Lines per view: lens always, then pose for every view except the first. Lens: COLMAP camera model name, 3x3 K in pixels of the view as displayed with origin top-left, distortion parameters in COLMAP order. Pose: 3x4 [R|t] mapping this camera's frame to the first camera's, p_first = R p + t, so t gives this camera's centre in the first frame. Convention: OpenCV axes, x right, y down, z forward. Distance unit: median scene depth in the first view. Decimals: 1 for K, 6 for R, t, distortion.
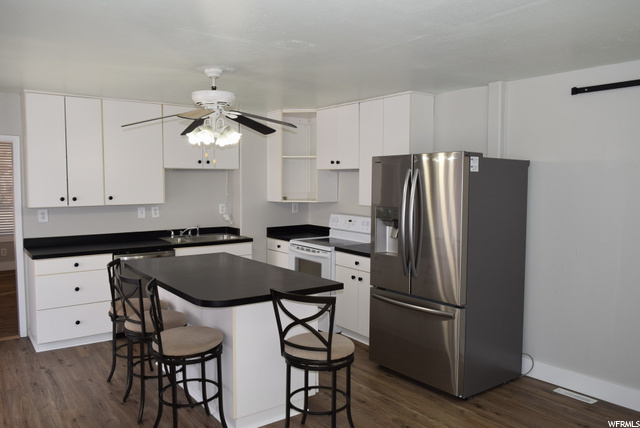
lens RADIAL K [[493.6, 0, 320.0], [0, 493.6, 214.0], [0, 0, 1]] dist [-0.014904, -0.001012]
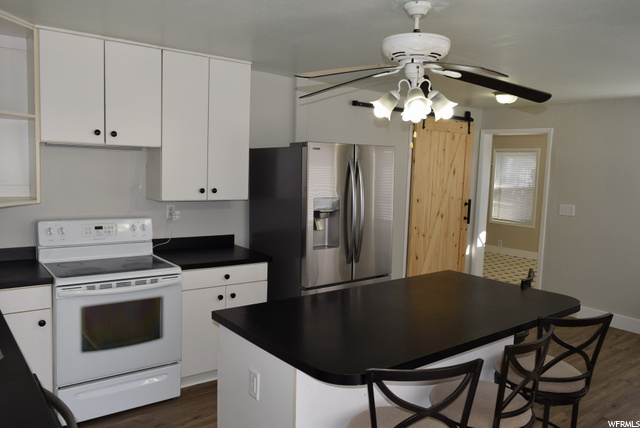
lens RADIAL K [[493.6, 0, 320.0], [0, 493.6, 214.0], [0, 0, 1]] dist [-0.014904, -0.001012]
pose [[-0.027528, -0.108890, 0.993673, -0.641346], [0.033223, 0.993400, 0.109780, -0.070872], [-0.999069, 0.036035, -0.023729, 0.832275]]
